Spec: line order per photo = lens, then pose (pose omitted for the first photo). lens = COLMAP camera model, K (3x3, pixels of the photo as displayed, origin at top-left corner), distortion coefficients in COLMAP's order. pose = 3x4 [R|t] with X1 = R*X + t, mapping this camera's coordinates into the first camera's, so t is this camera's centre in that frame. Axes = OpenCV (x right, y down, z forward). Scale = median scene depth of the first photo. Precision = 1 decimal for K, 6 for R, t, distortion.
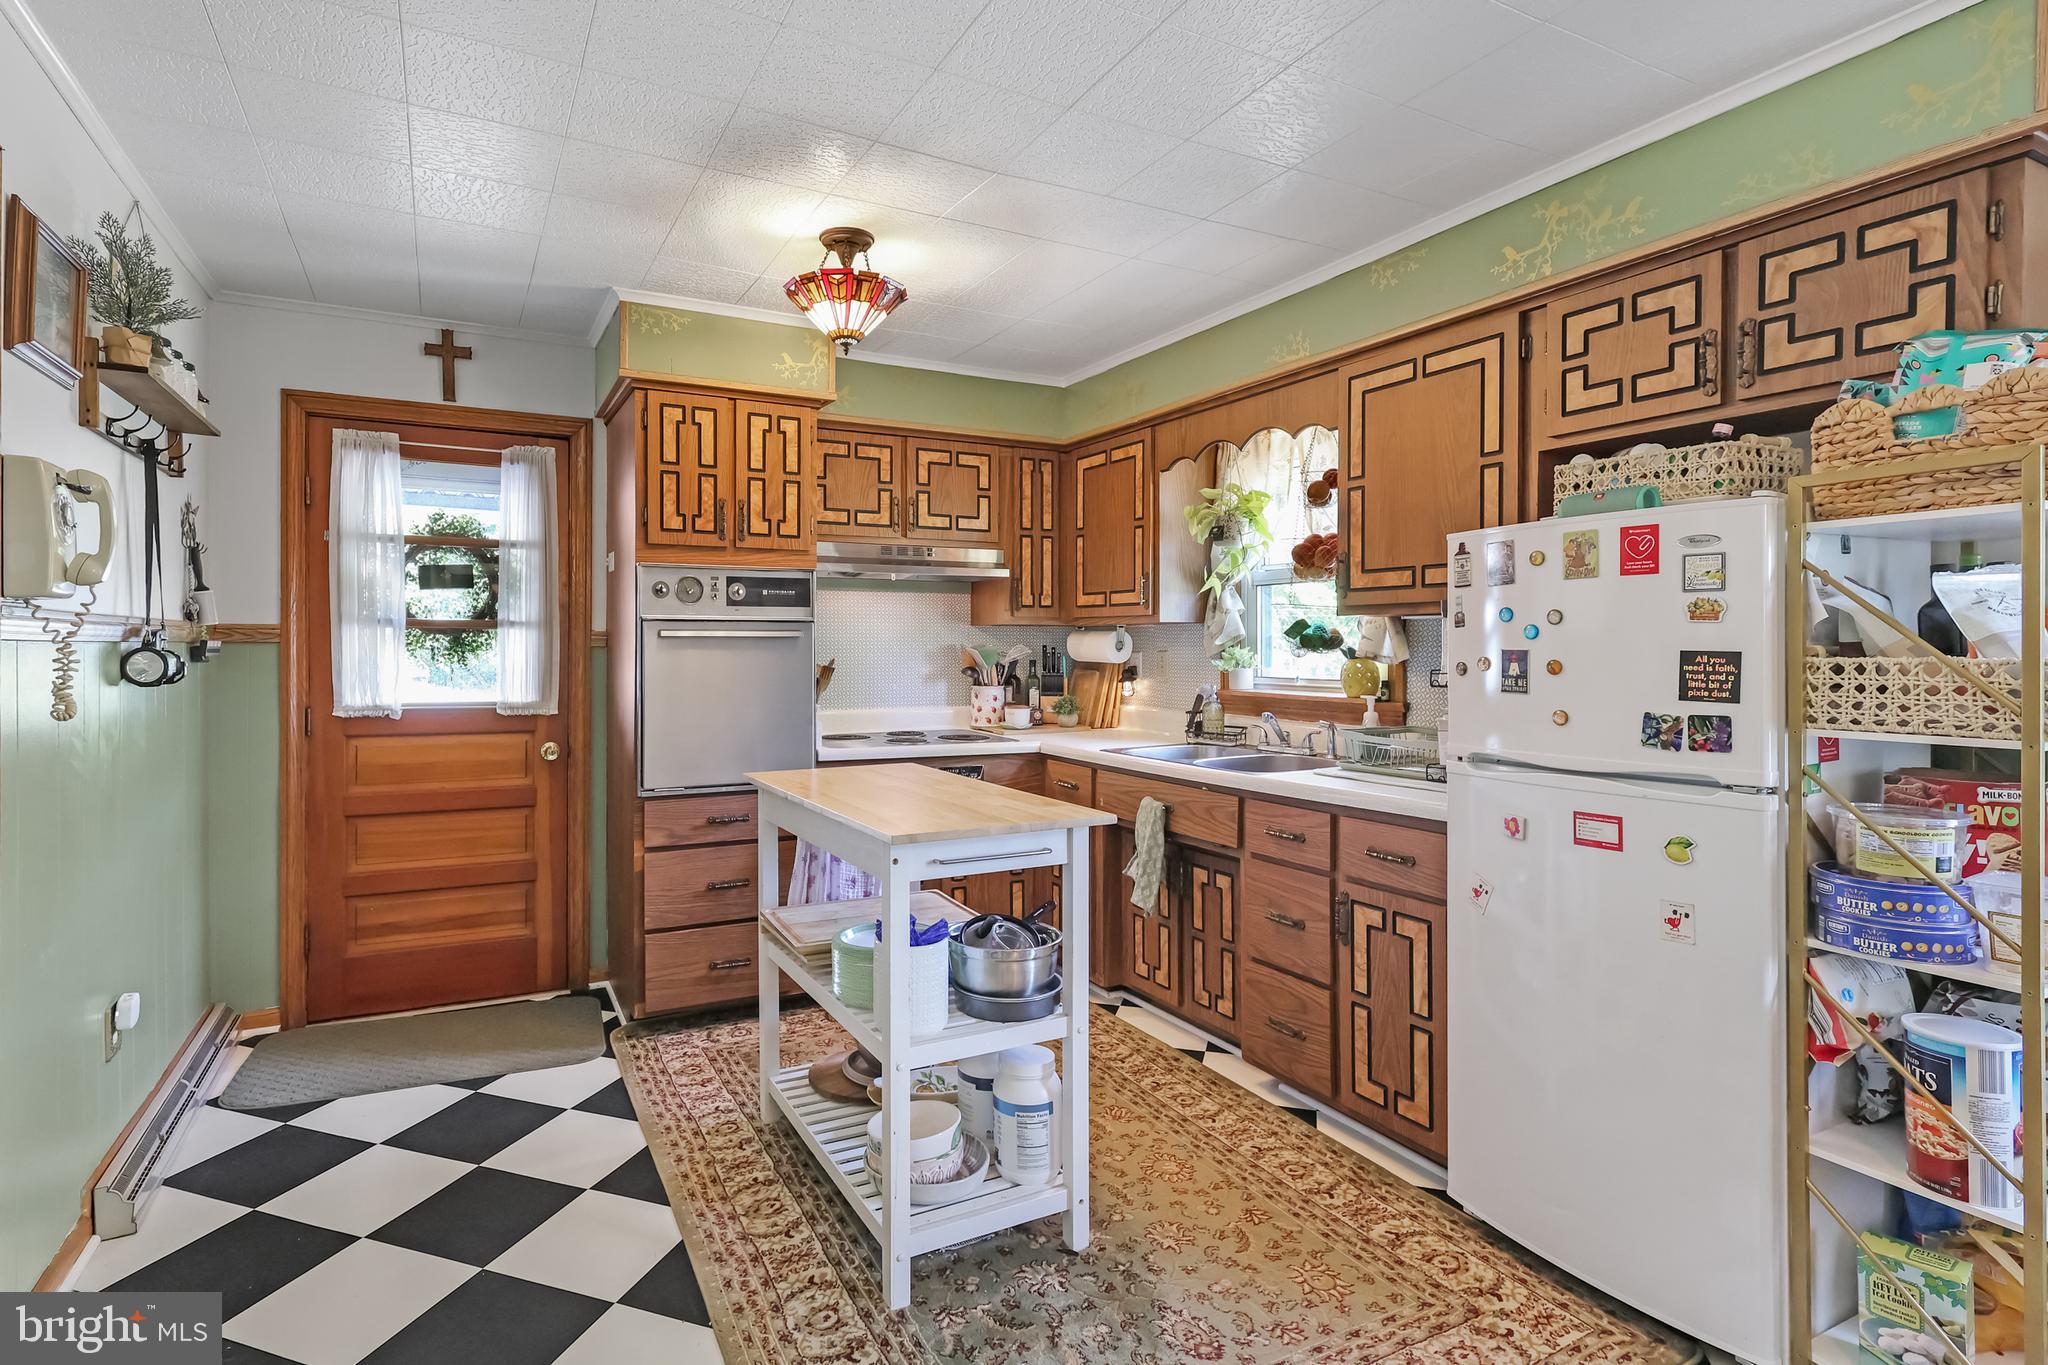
lens RADIAL K [[958.6, 0, 924.0], [0, 958.6, 644.8], [0, 0, 1]] dist [0.003950, -0.000013]
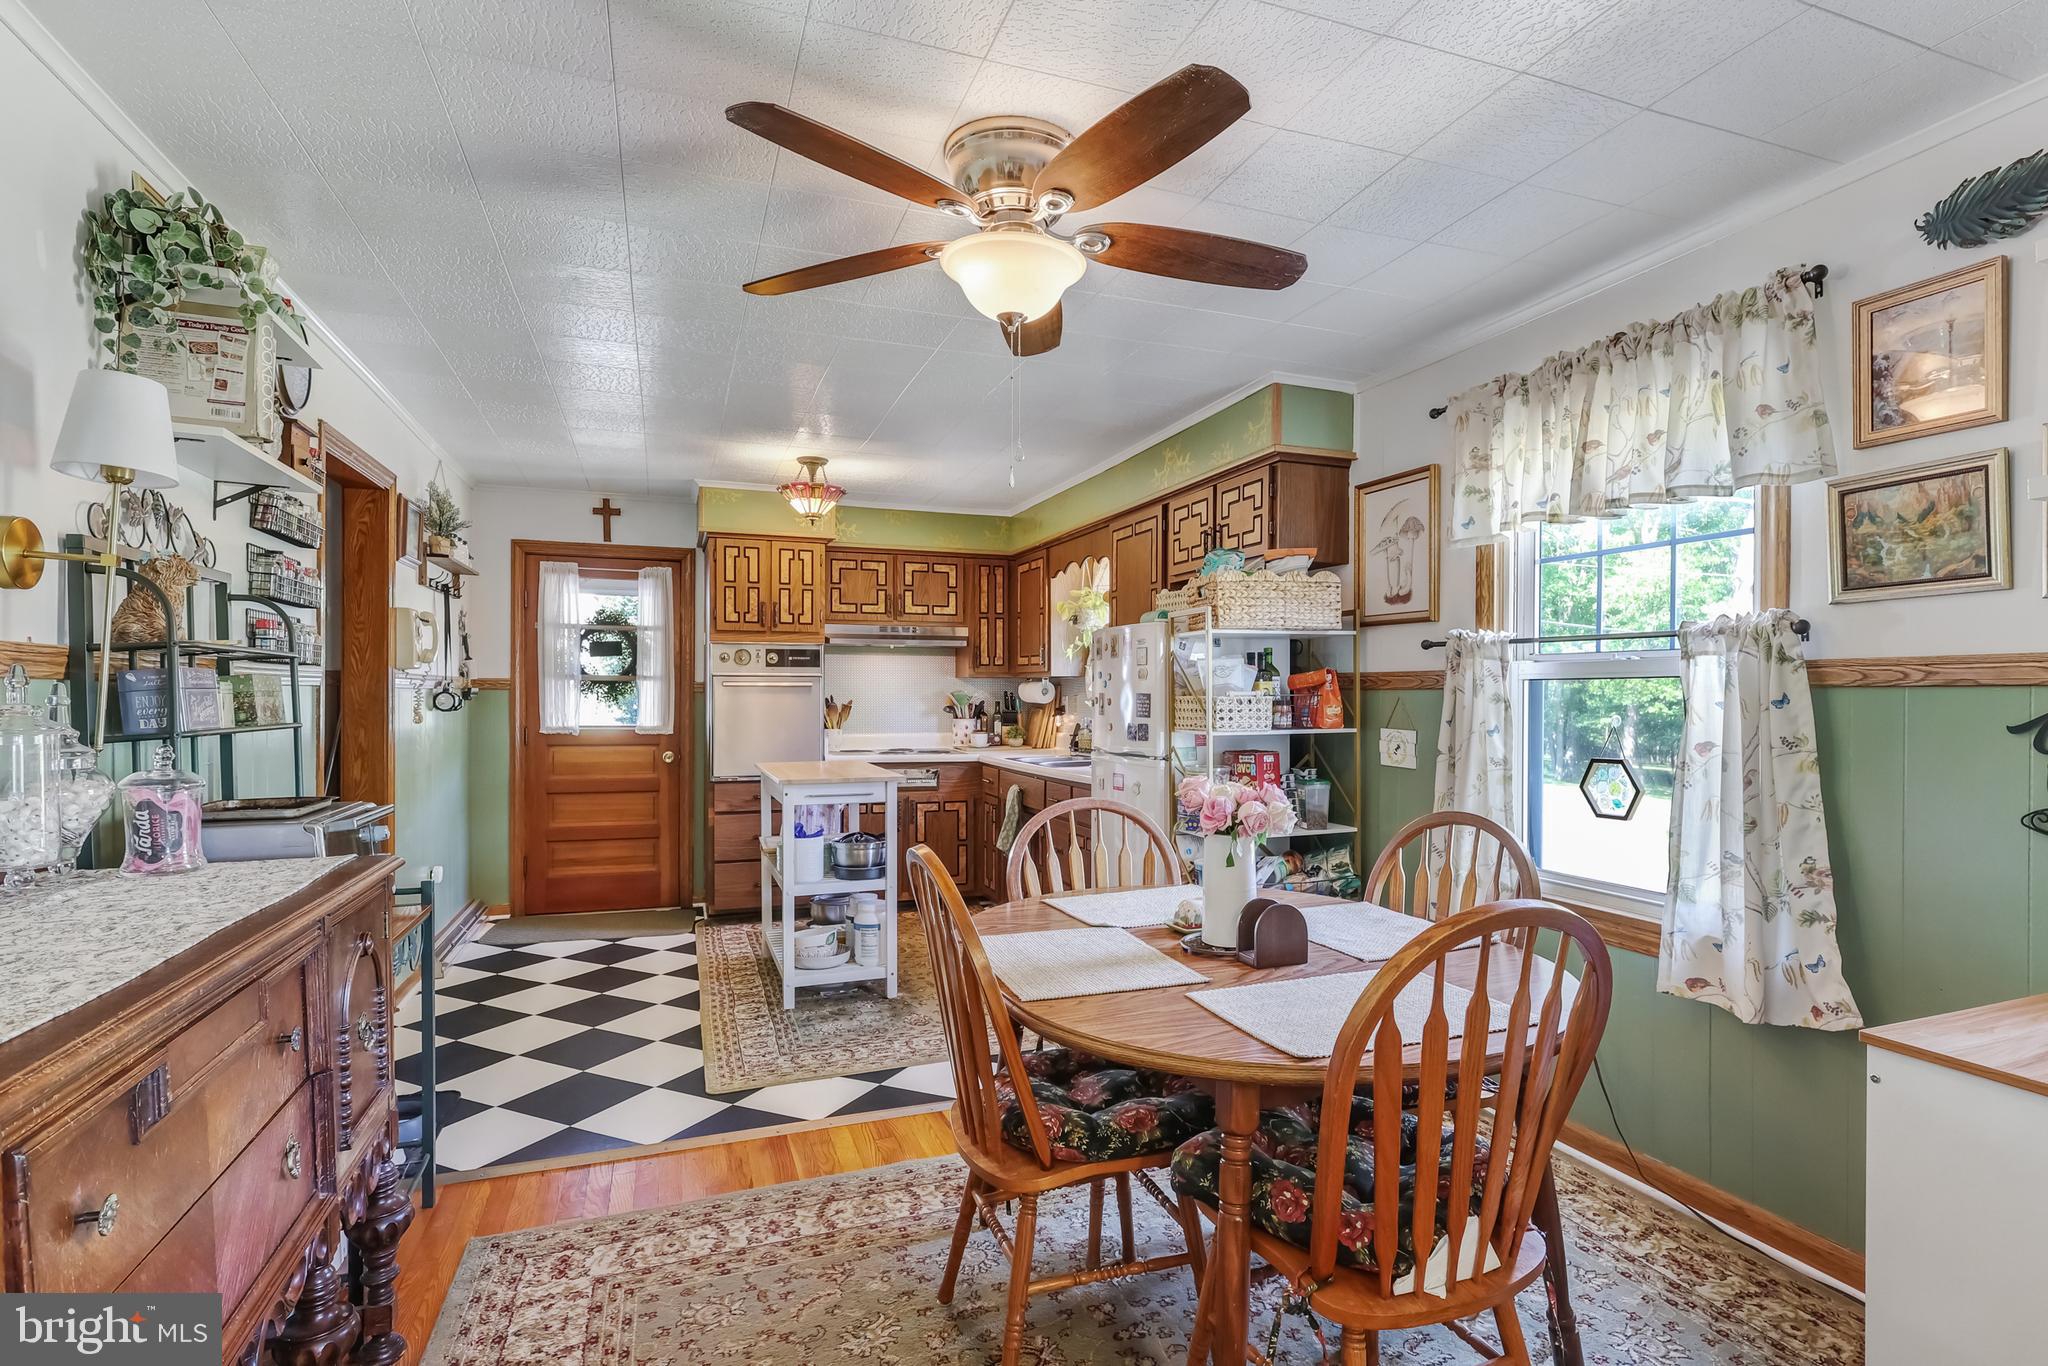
lens RADIAL K [[958.6, 0, 1026.4], [0, 958.6, 691.1], [0, 0, 1]] dist [0.003950, -0.000013]
pose [[0.995051, 0.001279, -0.099358, 0.396841], [-0.001297, 0.999999, -0.000117, 0.000576], [0.099358, 0.000245, 0.995052, -0.583731]]
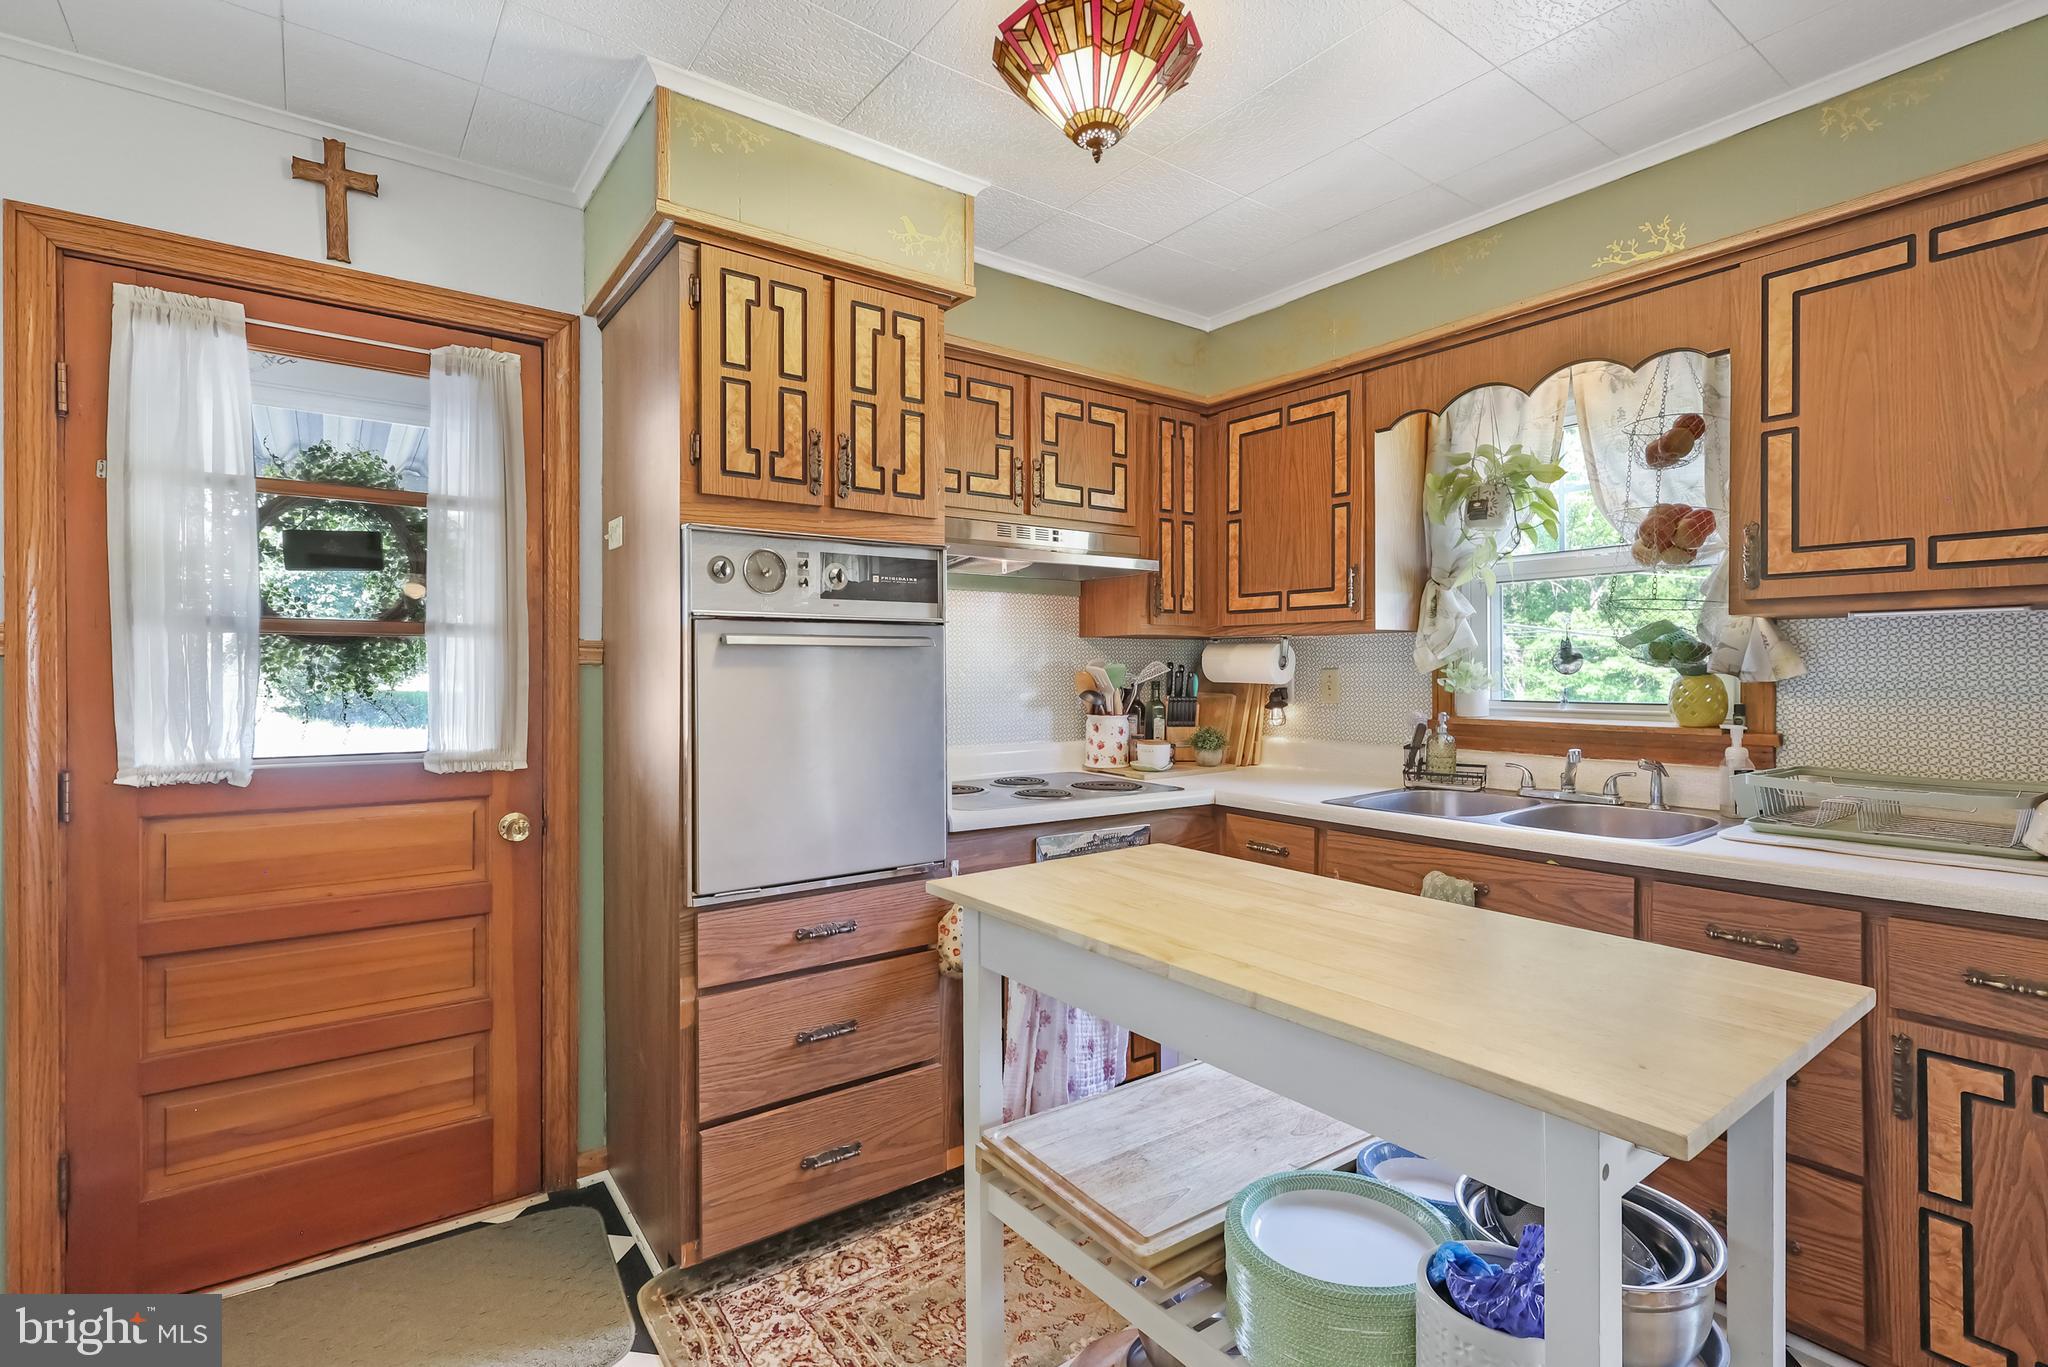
lens RADIAL K [[958.6, 0, 1026.8], [0, 958.6, 667.0], [0, 0, 1]] dist [0.003950, -0.000013]
pose [[0.984558, -0.003927, 0.175013, -0.180428], [0.004123, 0.999991, -0.000753, 0.006462], [-0.175009, 0.001463, 0.984566, 0.338573]]
